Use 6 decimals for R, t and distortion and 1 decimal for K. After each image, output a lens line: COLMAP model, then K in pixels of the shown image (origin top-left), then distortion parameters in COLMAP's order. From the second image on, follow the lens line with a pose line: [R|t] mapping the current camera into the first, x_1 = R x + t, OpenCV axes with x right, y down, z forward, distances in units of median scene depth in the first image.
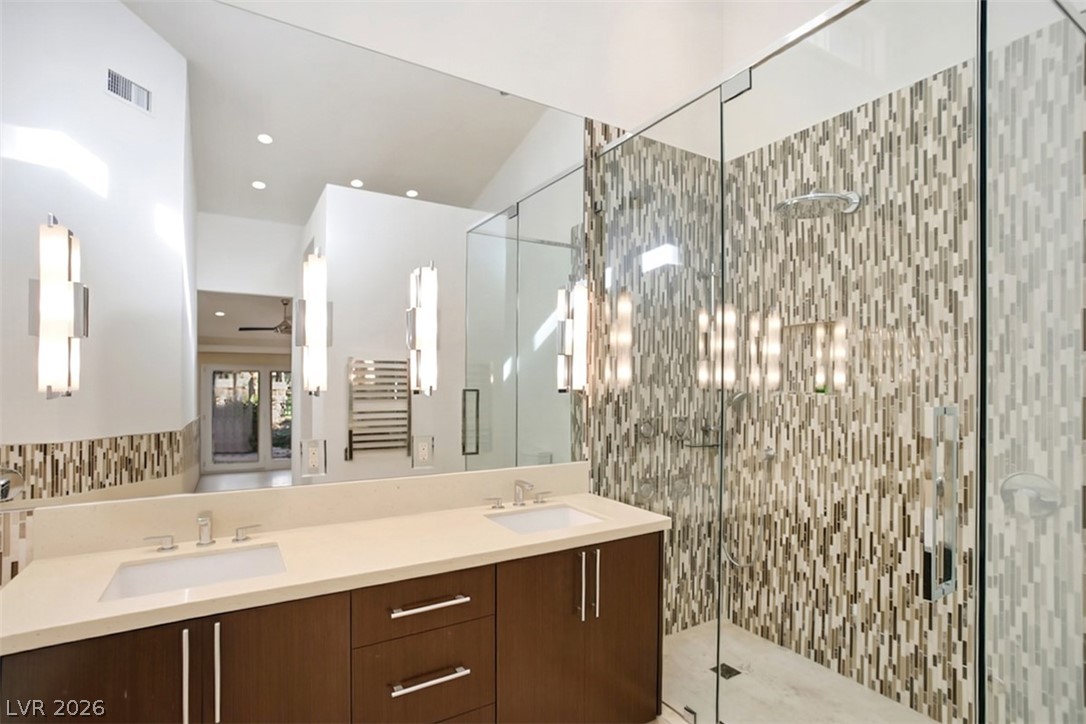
lens RADIAL K [[525.2, 0, 540.6], [0, 525.2, 376.2], [0, 0, 1]] dist [-0.064945, 0.041150]
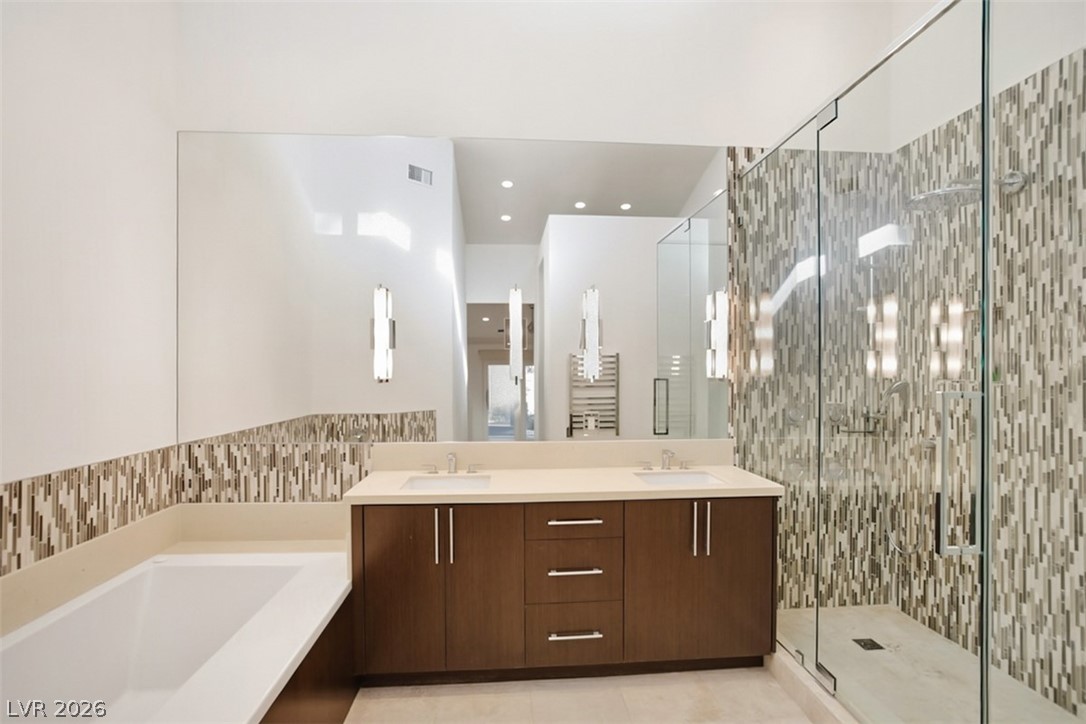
lens RADIAL K [[524.0, 0, 546.7], [0, 524.0, 365.8], [0, 0, 1]] dist [-0.042305, 0.028155]
pose [[0.897183, -0.011730, -0.441503, 0.229259], [0.010775, 0.999931, -0.004670, -0.001507], [0.441527, -0.000567, 0.897248, -0.233521]]
